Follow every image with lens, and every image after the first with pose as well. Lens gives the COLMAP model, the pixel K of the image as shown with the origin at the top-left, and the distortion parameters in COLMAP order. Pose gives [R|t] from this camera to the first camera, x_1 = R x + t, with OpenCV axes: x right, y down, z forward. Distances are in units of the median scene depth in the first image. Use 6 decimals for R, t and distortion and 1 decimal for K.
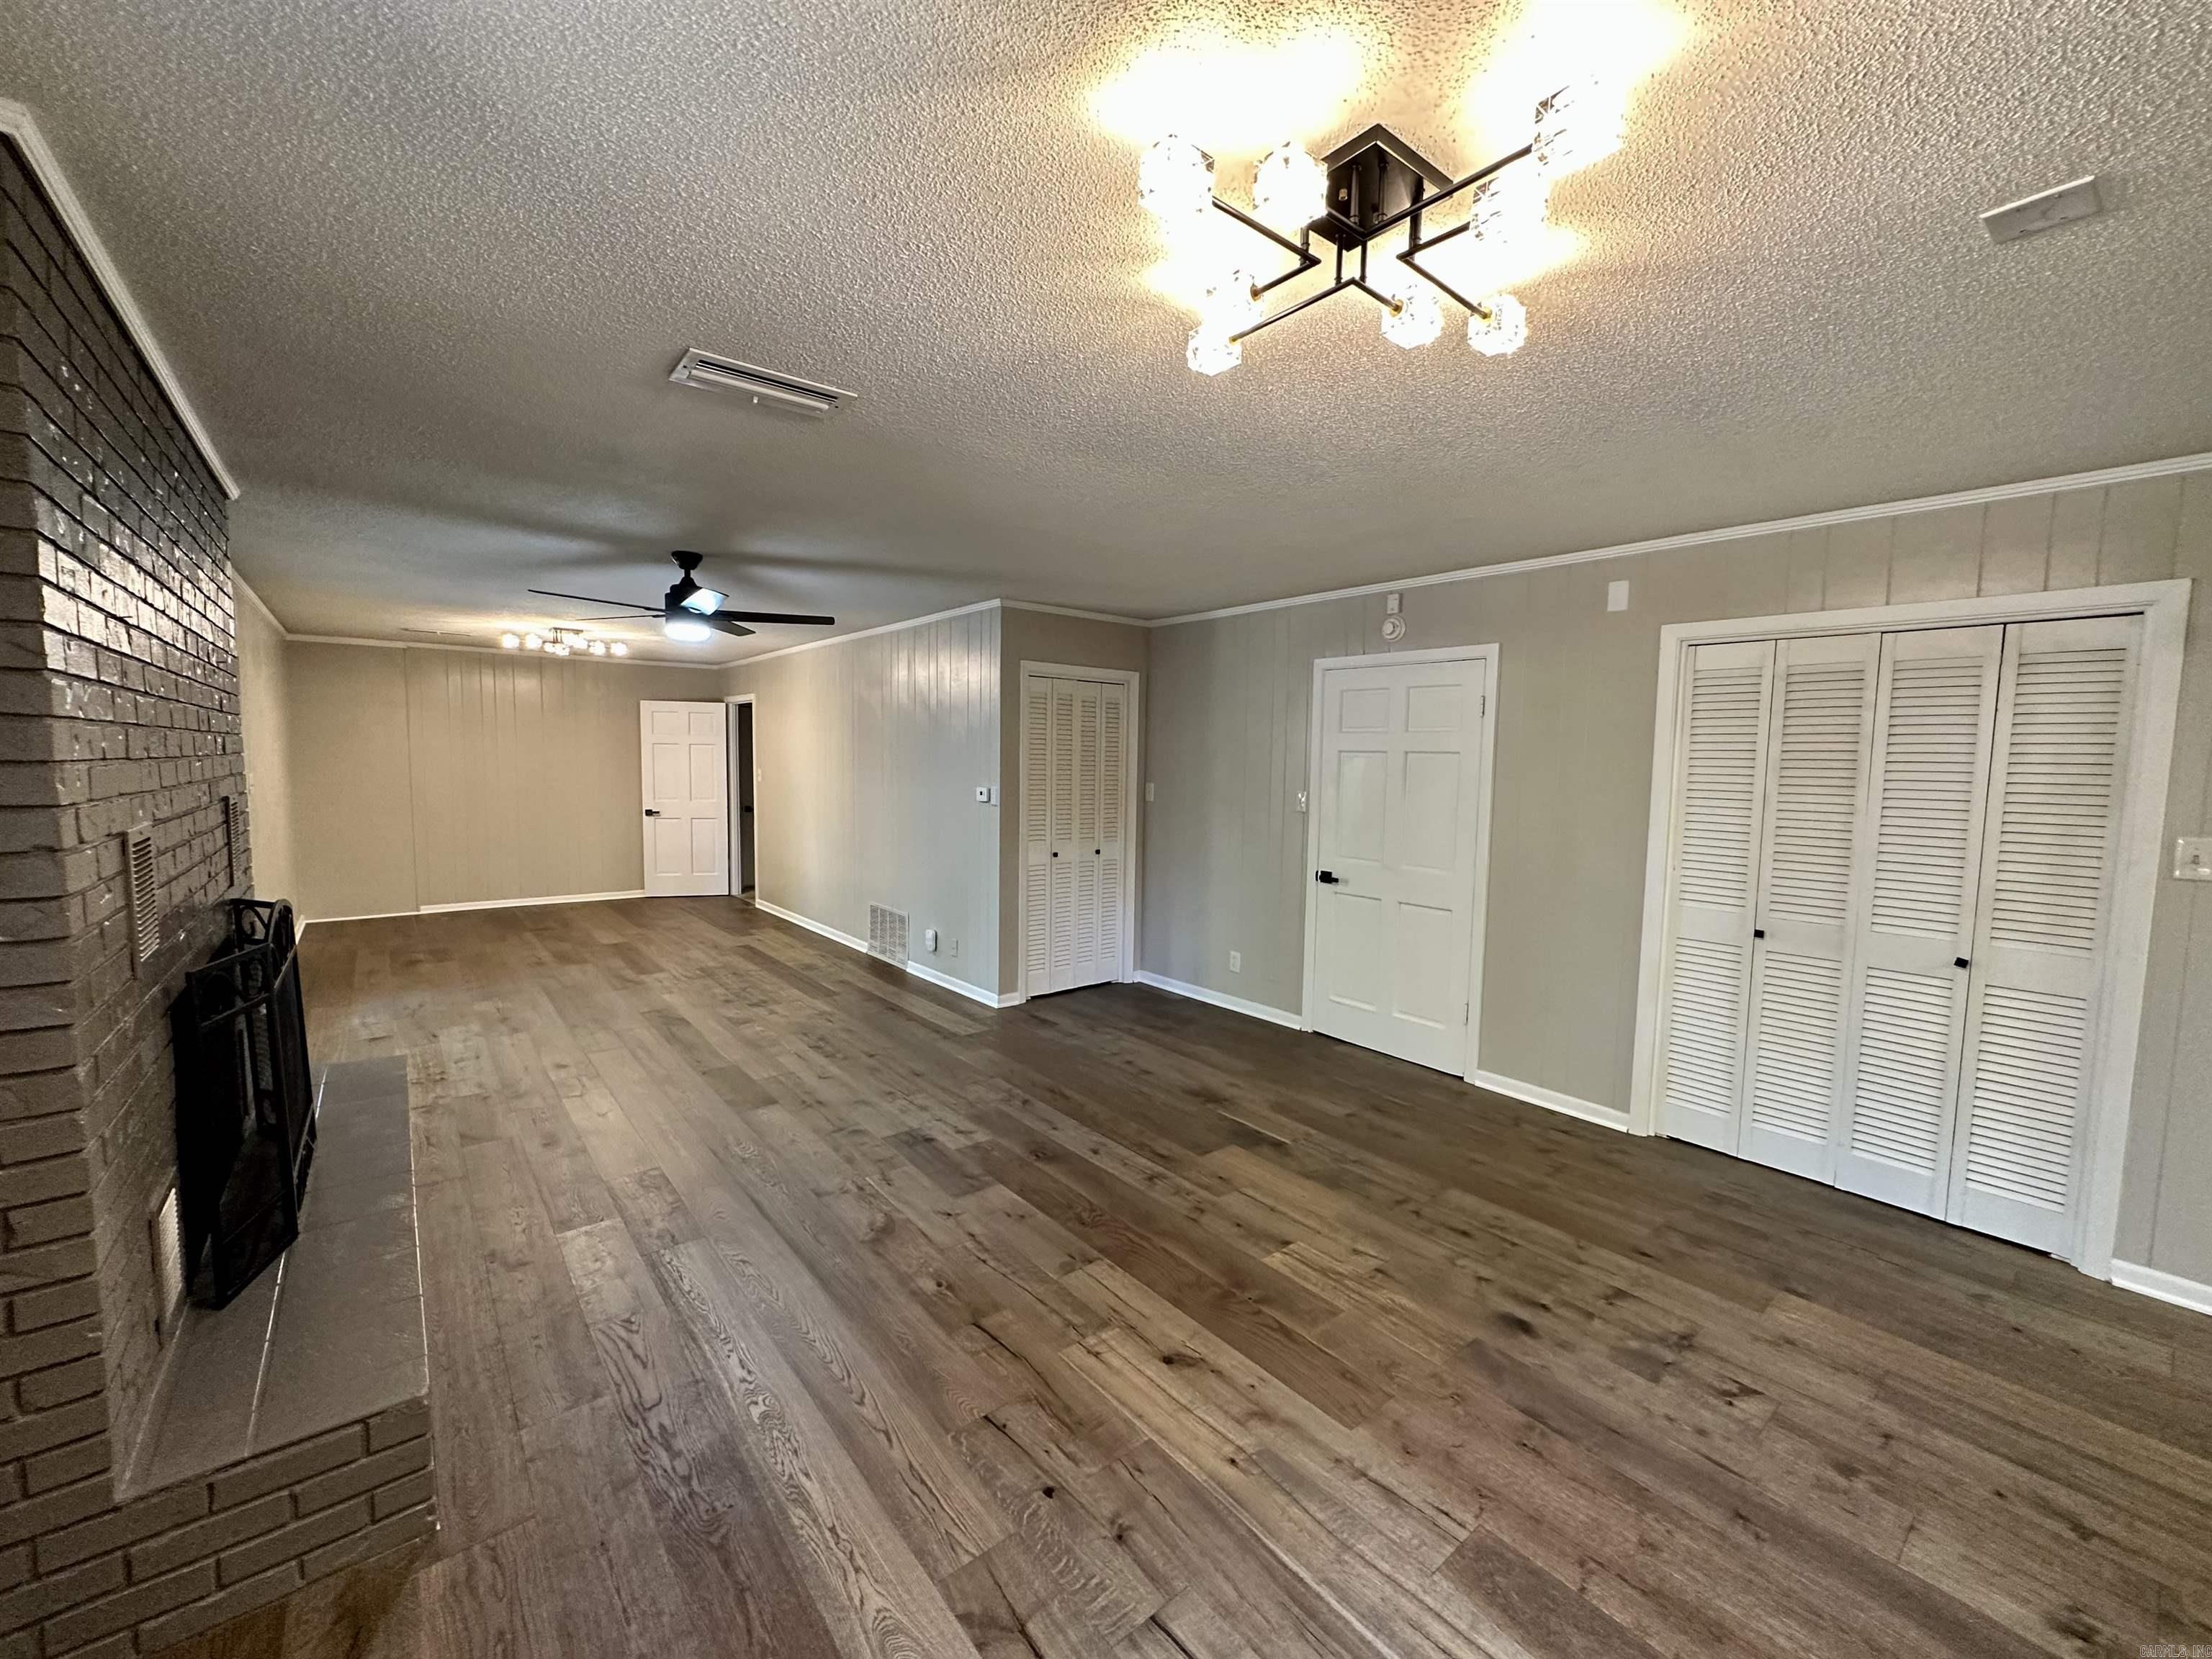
lens RADIAL K [[882.2, 0, 1107.5], [0, 882.2, 827.7], [0, 0, 1]] dist [-0.003276, 0.000868]
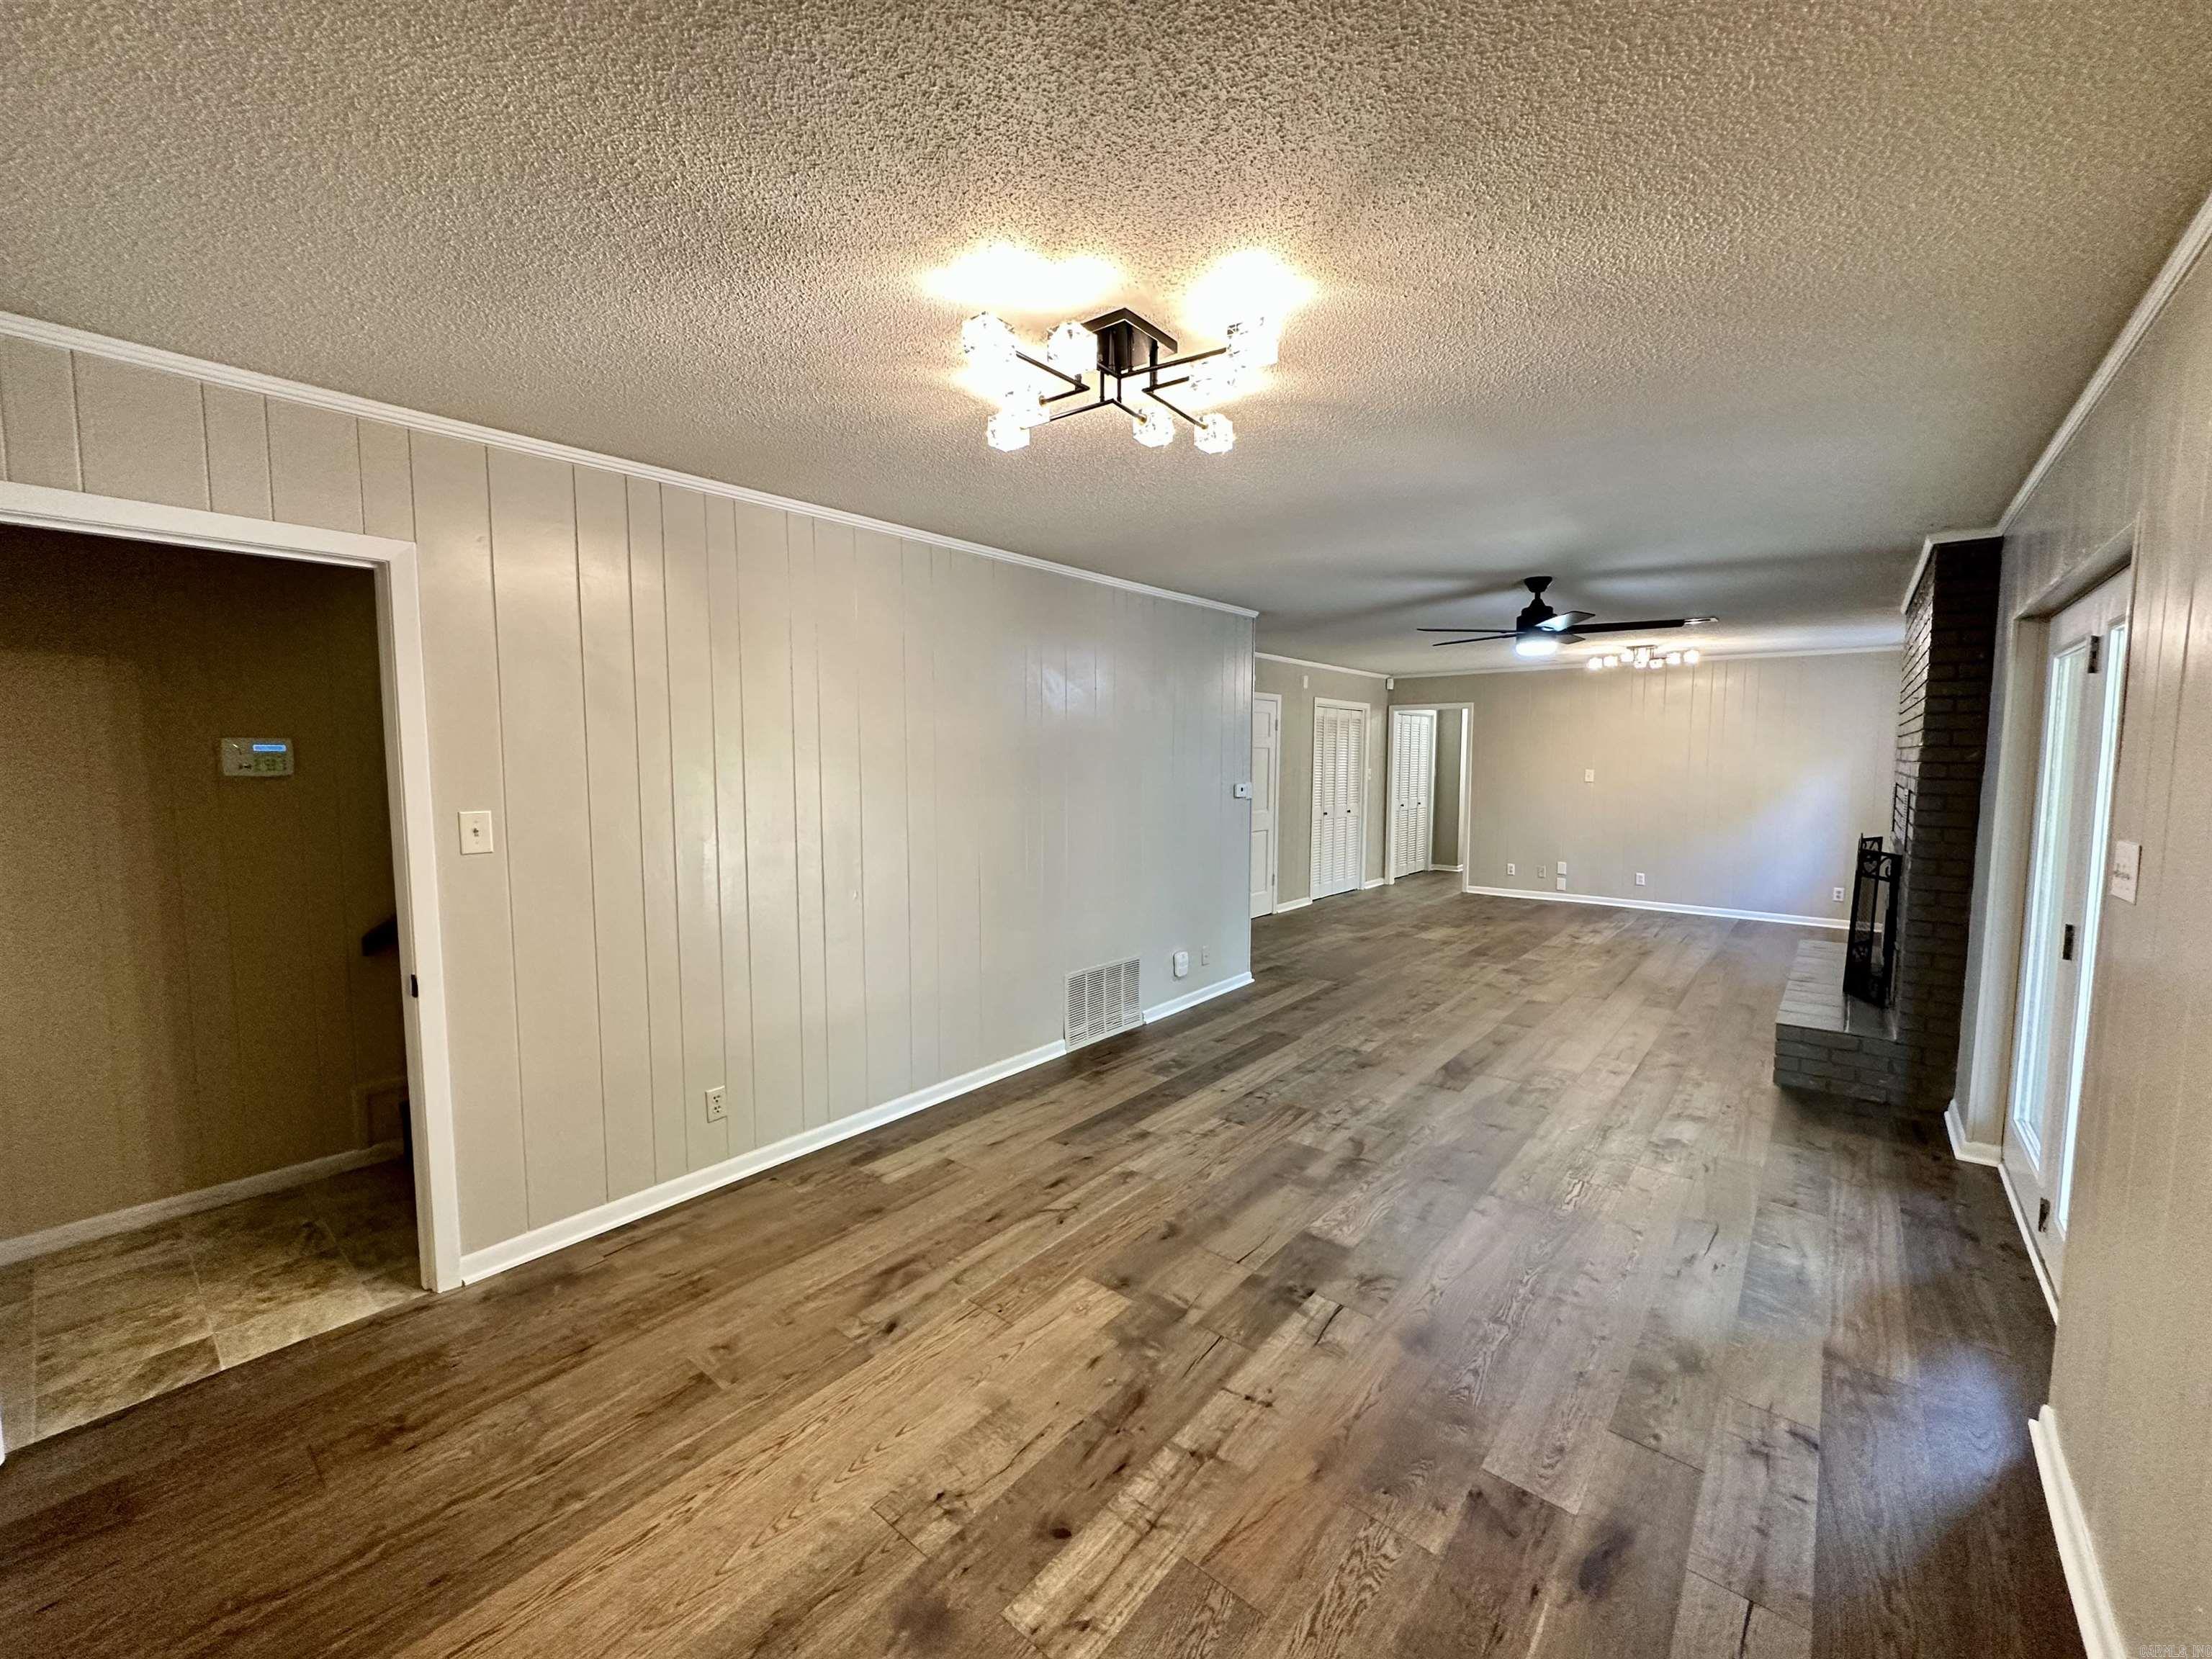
lens RADIAL K [[882.2, 0, 1099.7], [0, 882.2, 831.7], [0, 0, 1]] dist [-0.003276, 0.000868]
pose [[-0.177179, -0.102113, 0.978867, -1.517243], [0.079093, 0.989909, 0.117581, -0.167235], [-0.980995, 0.098255, -0.167315, 1.776419]]
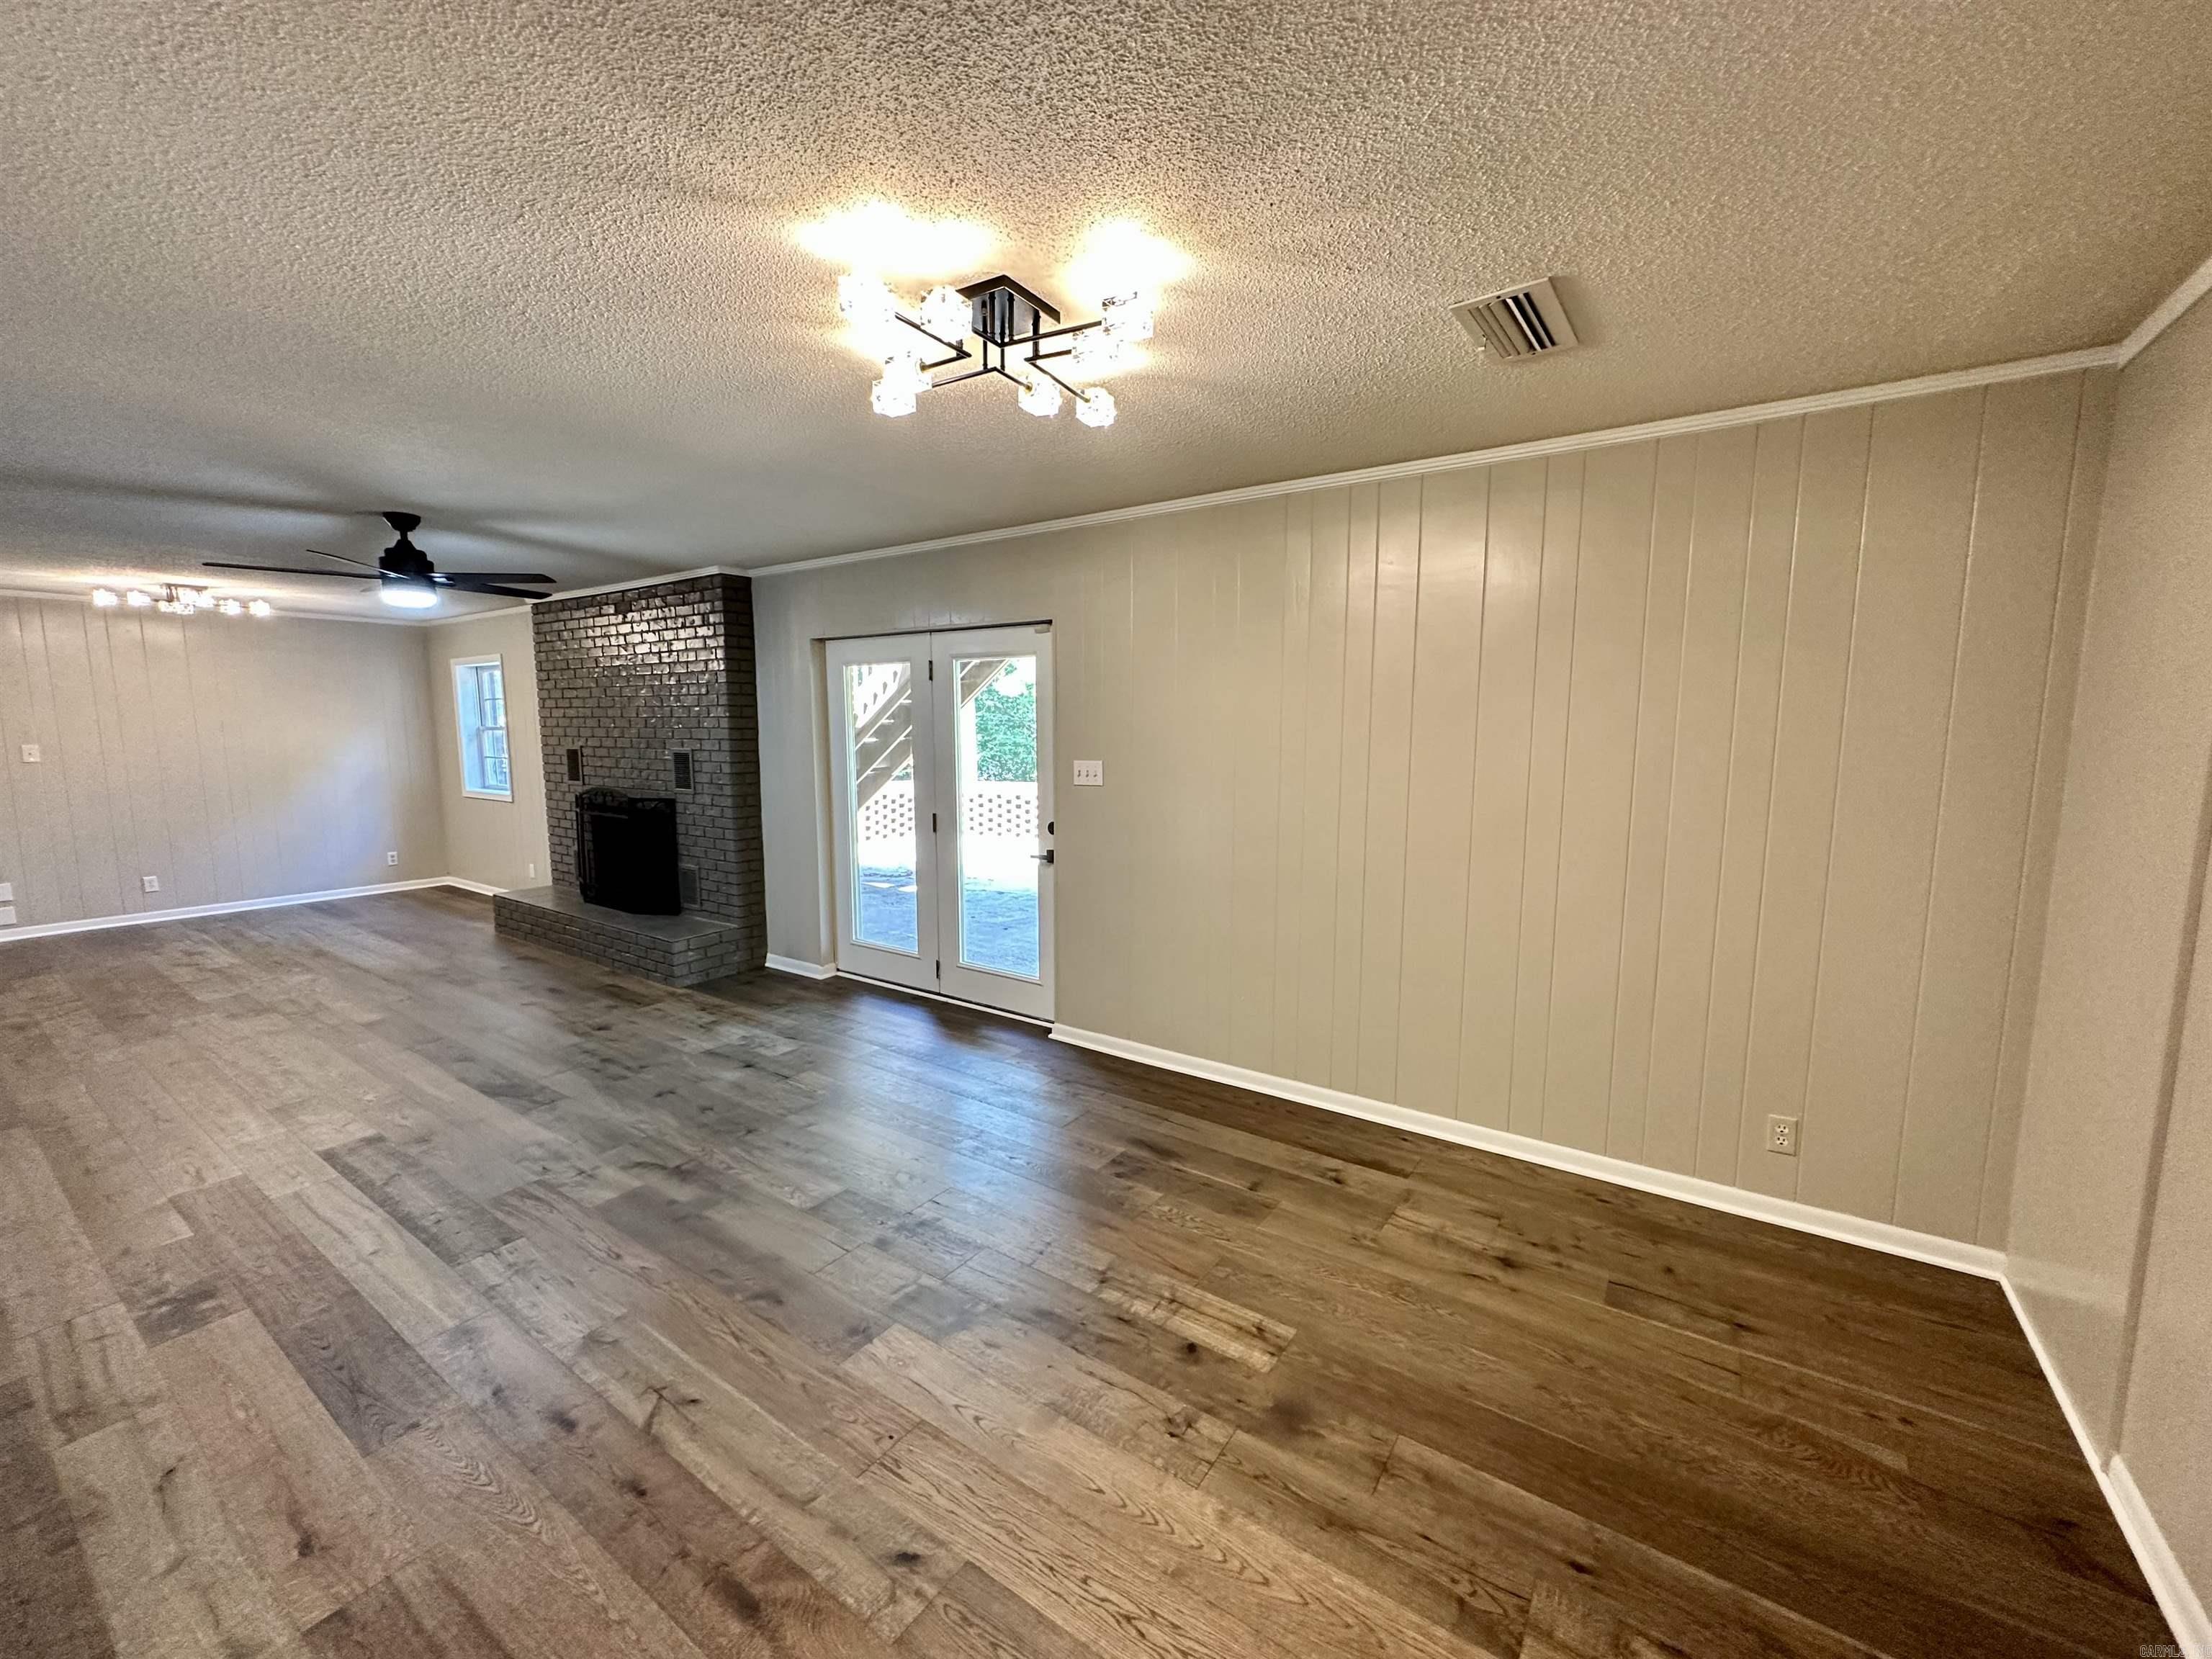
lens RADIAL K [[882.2, 0, 1114.6], [0, 882.2, 831.7], [0, 0, 1]] dist [-0.003276, 0.000868]
pose [[-0.961153, 0.019922, -0.275297, -0.953600], [-0.037183, 0.978955, 0.200660, -0.194844], [0.273501, 0.203102, -0.940184, 2.177157]]
